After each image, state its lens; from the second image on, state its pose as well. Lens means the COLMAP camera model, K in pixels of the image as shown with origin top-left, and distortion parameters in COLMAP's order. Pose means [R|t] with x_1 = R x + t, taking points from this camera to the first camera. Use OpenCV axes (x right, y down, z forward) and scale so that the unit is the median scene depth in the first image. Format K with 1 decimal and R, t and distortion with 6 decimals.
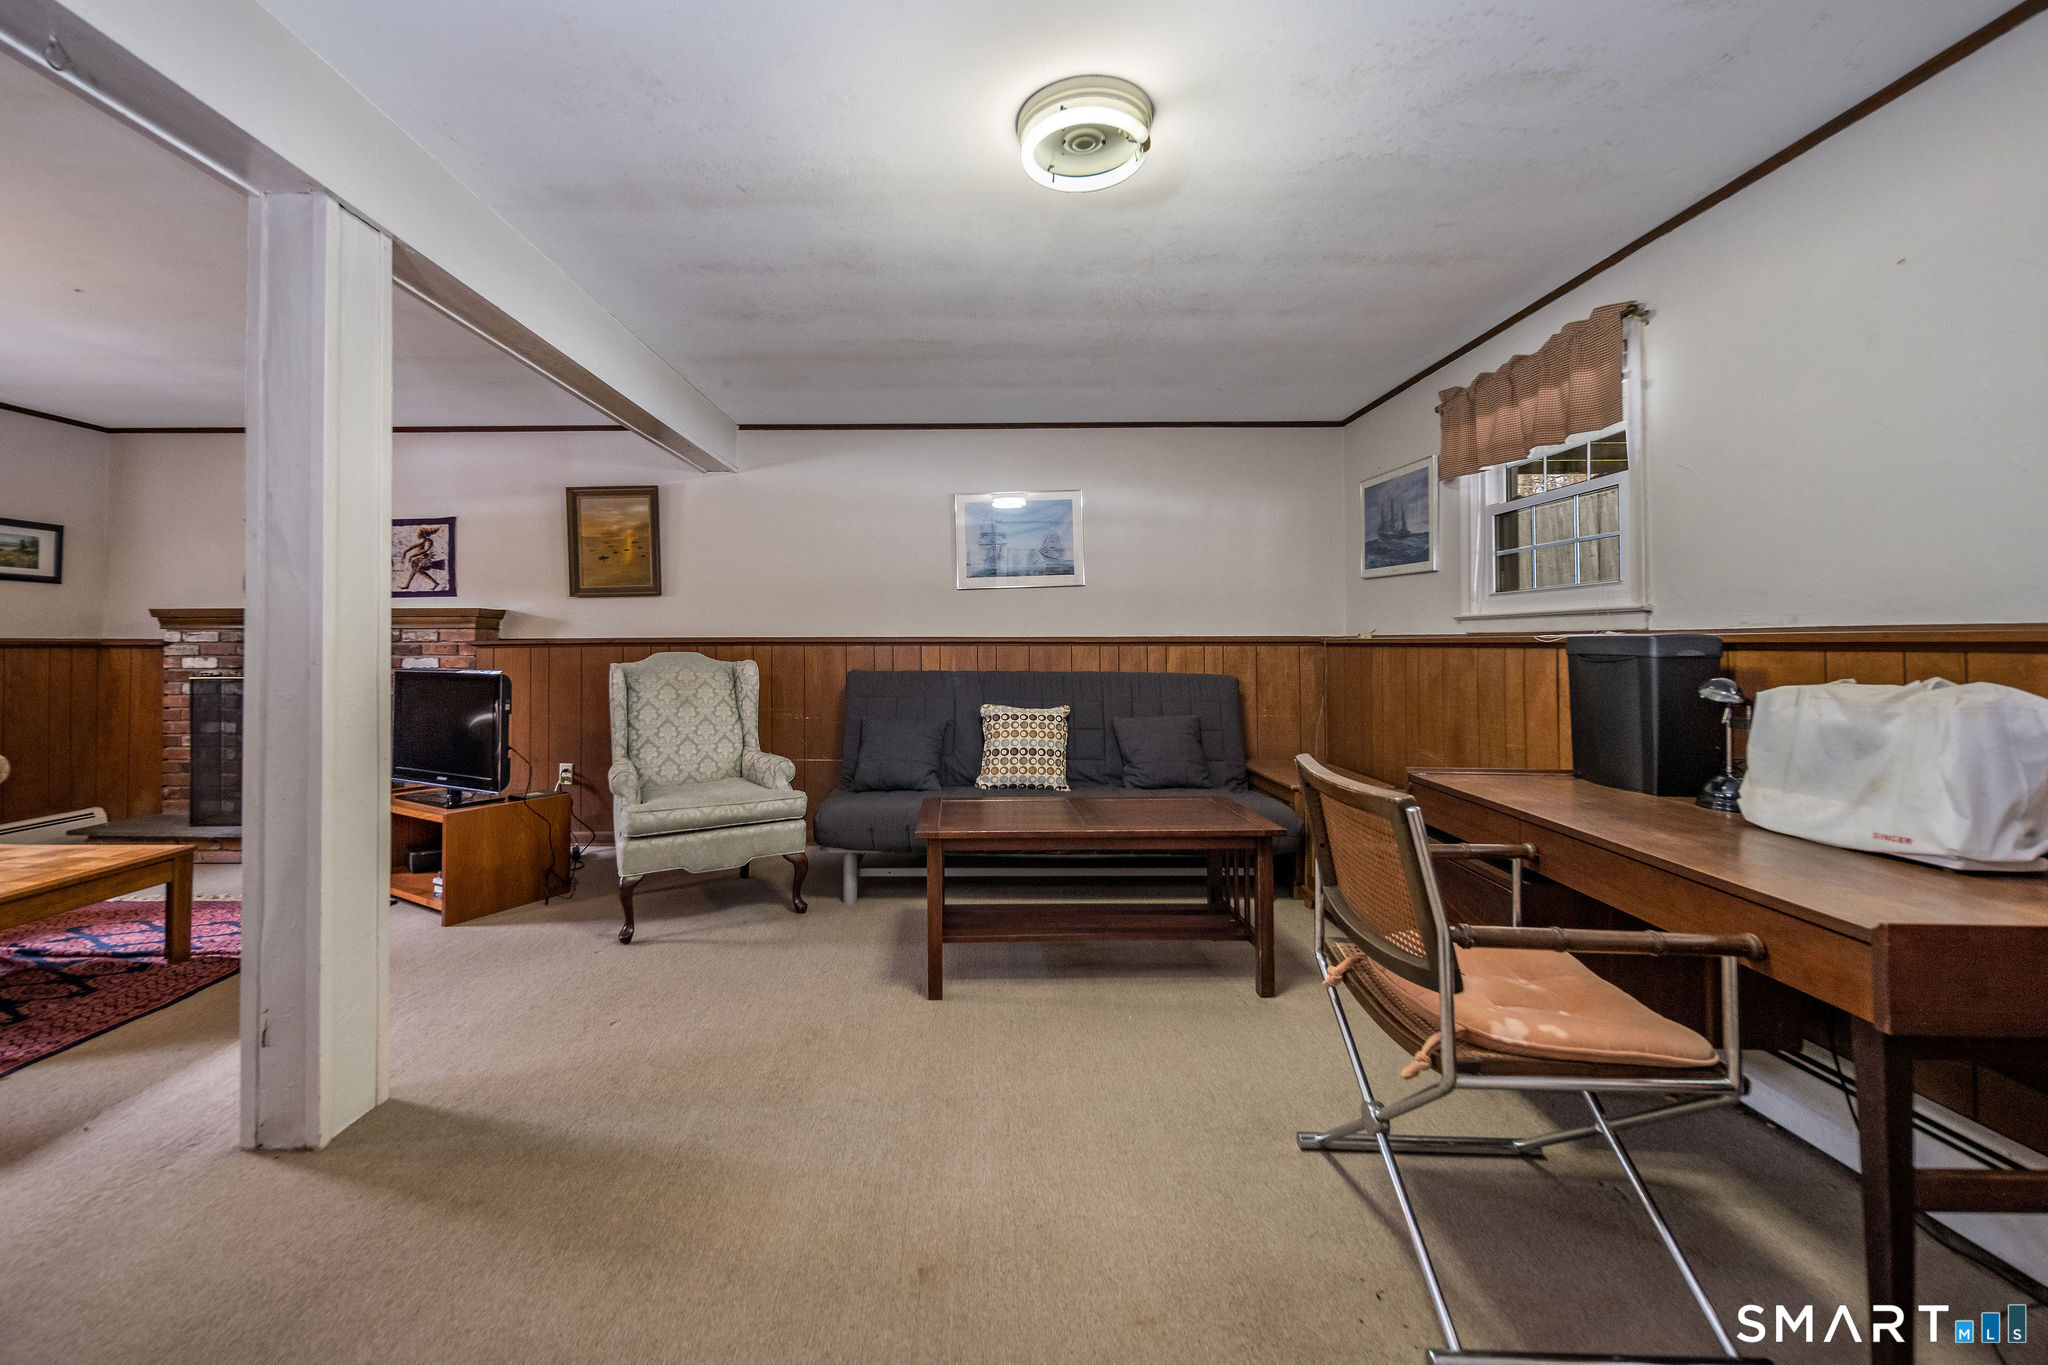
lens RADIAL K [[824.0, 0, 1009.0], [0, 824.0, 633.4], [0, 0, 1]] dist [0.003964, -0.002924]
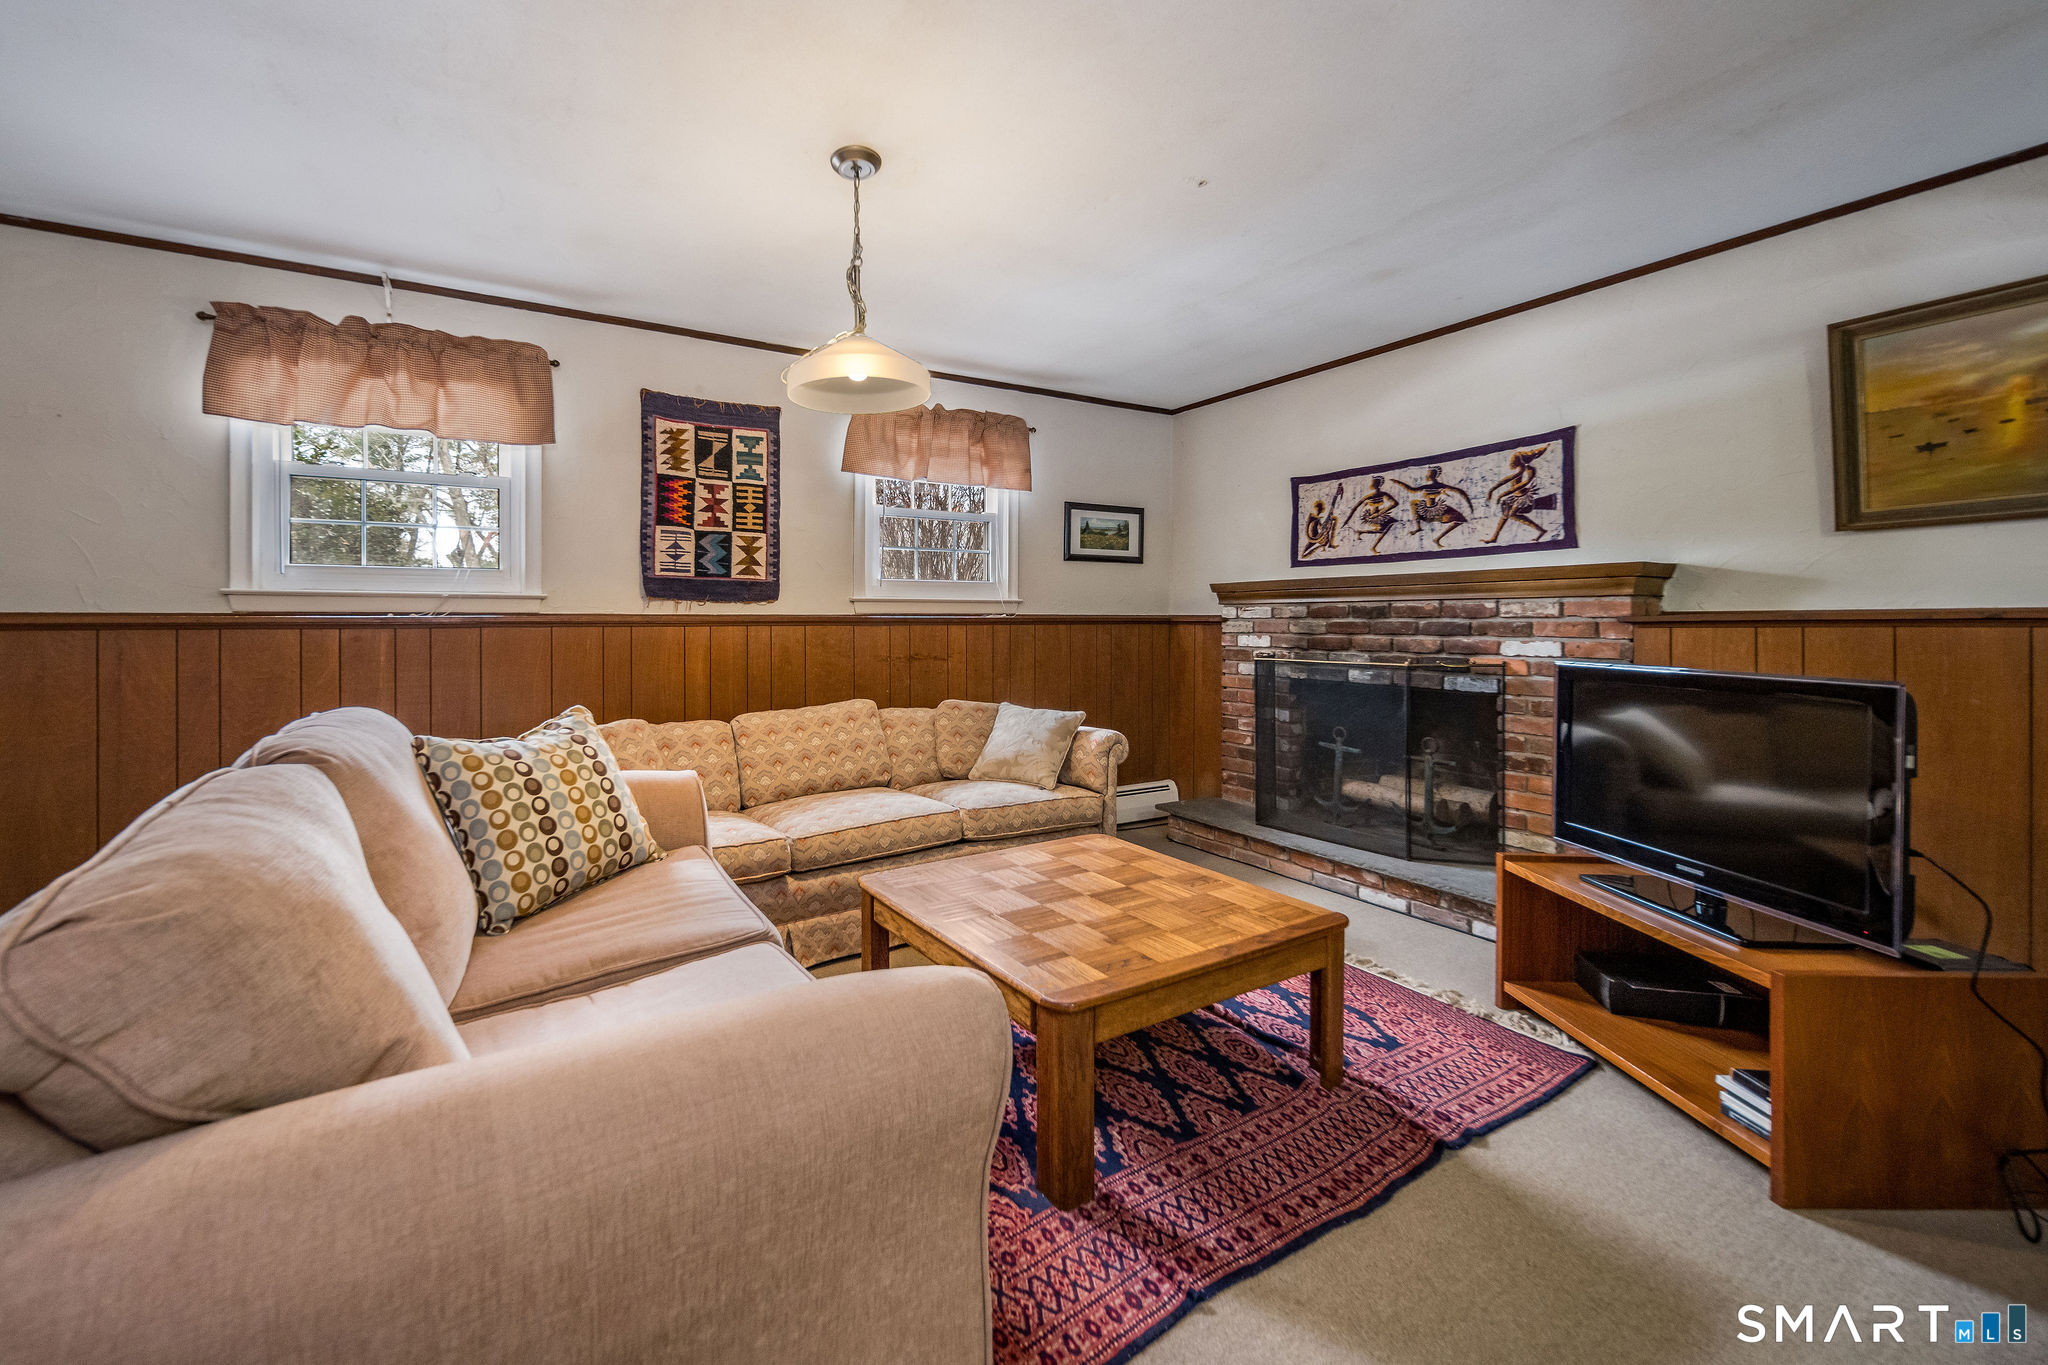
lens RADIAL K [[824.0, 0, 908.1], [0, 824.0, 620.4], [0, 0, 1]] dist [0.003964, -0.002924]
pose [[0.471709, 0.001397, -0.881753, -0.358503], [0.011651, 0.999902, 0.007817, 0.001412], [0.881677, -0.013961, 0.471646, 0.233501]]
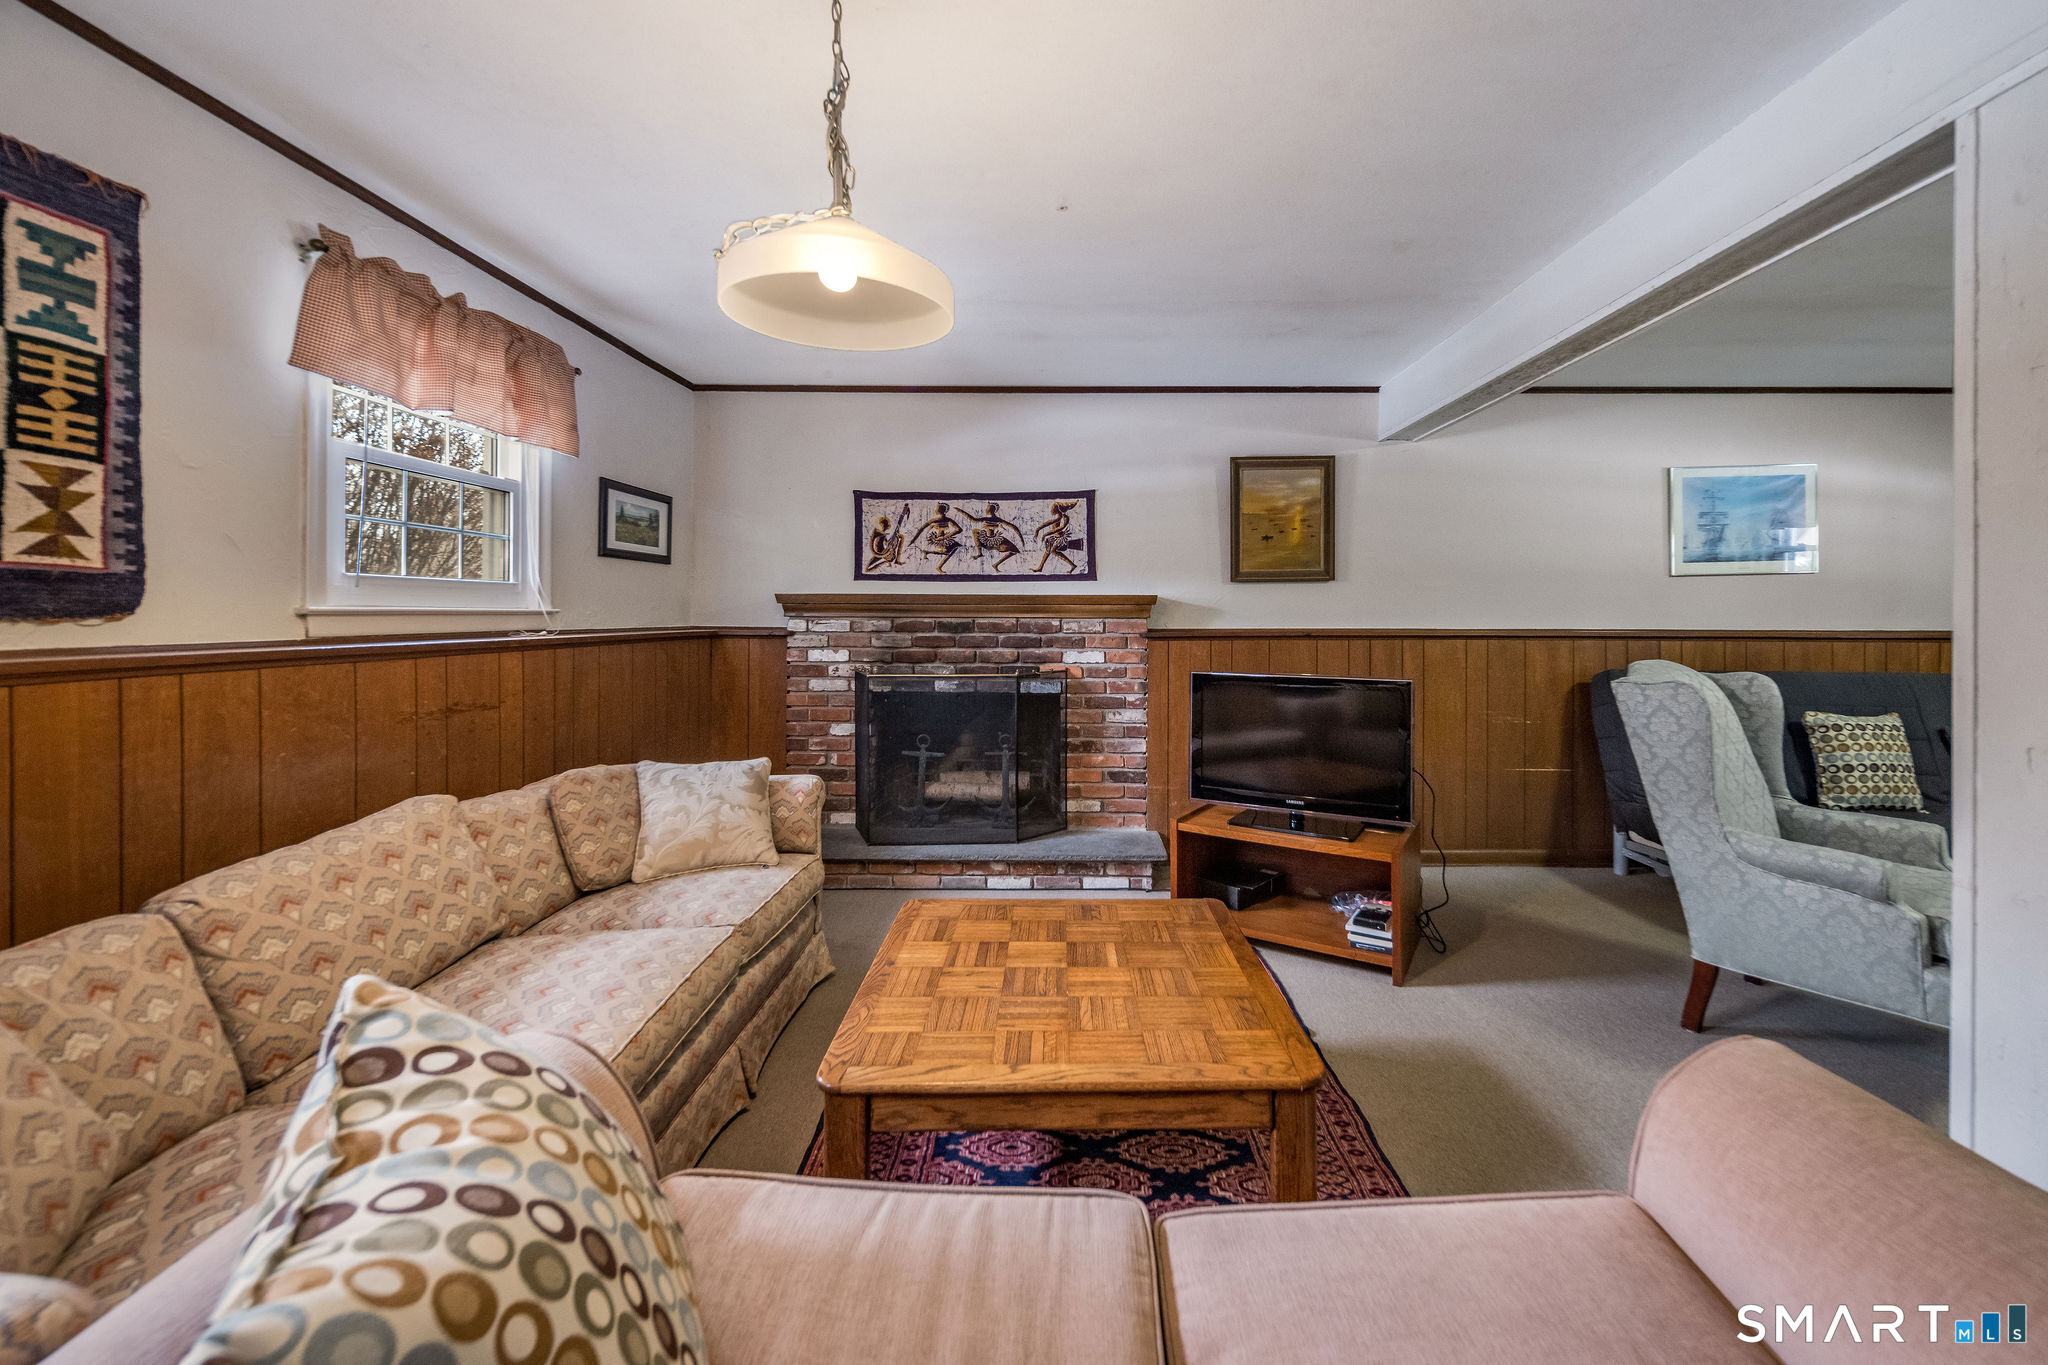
lens RADIAL K [[824.0, 0, 1068.6], [0, 824.0, 617.2], [0, 0, 1]] dist [0.003964, -0.002924]
pose [[0.999950, 0.005916, 0.008069, -0.736424], [-0.006067, 0.999804, 0.018843, -0.022931], [-0.007956, -0.018891, 0.999790, 0.125544]]
